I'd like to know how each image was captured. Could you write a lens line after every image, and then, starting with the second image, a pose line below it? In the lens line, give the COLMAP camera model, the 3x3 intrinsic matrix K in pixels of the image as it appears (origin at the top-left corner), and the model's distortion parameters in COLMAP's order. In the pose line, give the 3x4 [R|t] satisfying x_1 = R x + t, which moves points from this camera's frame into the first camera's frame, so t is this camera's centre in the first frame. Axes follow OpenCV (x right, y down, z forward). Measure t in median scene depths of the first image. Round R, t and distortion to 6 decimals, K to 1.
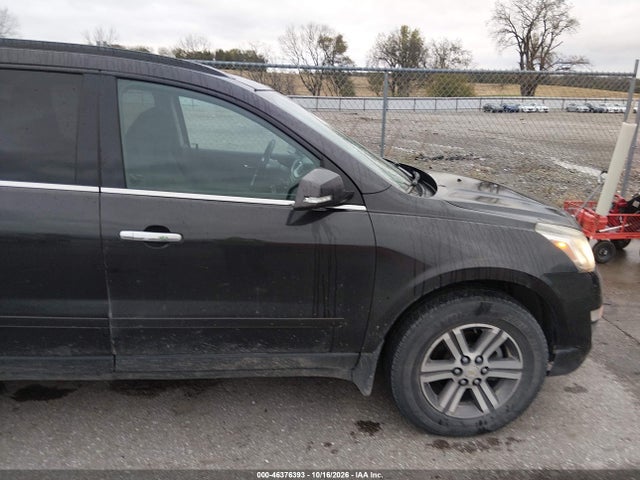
lens RADIAL K [[482.5, 0, 320.0], [0, 482.5, 240.0], [0, 0, 1]] dist [0.056514, -0.095323]
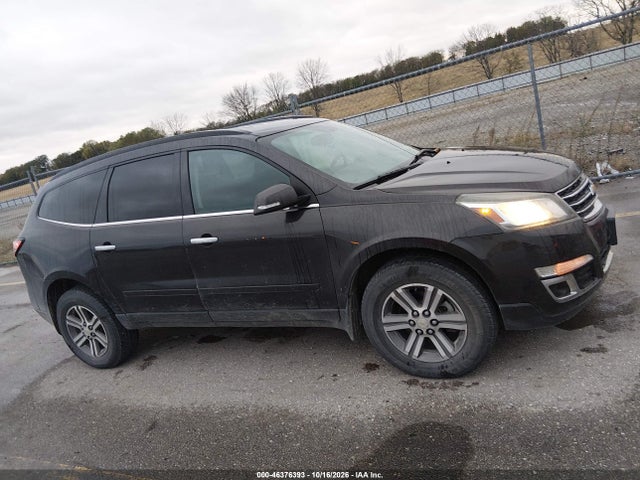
lens RADIAL K [[482.5, 0, 320.0], [0, 482.5, 240.0], [0, 0, 1]] dist [0.056514, -0.095323]
pose [[0.807346, -0.099793, -0.581579, 0.815799], [0.105881, 0.994099, -0.023594, 0.062265], [0.580502, -0.042530, 0.813148, -0.133409]]
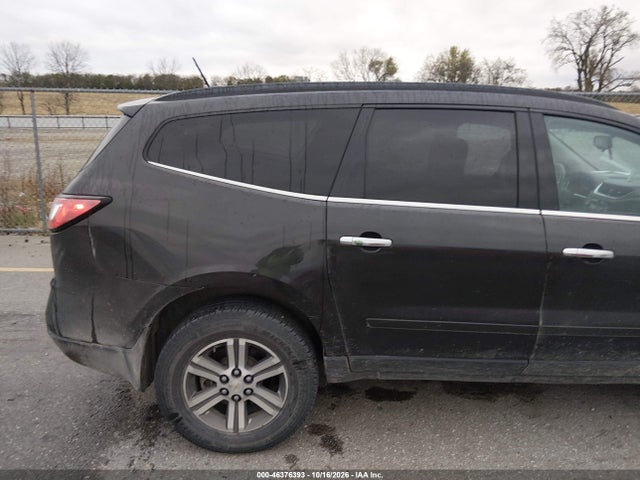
lens RADIAL K [[482.5, 0, 320.0], [0, 482.5, 240.0], [0, 0, 1]] dist [0.056514, -0.095323]
pose [[0.995595, 0.000452, -0.093759, -0.712970], [-0.004488, 0.999072, -0.042844, 0.011160], [0.093652, 0.043076, 0.994673, -0.151237]]
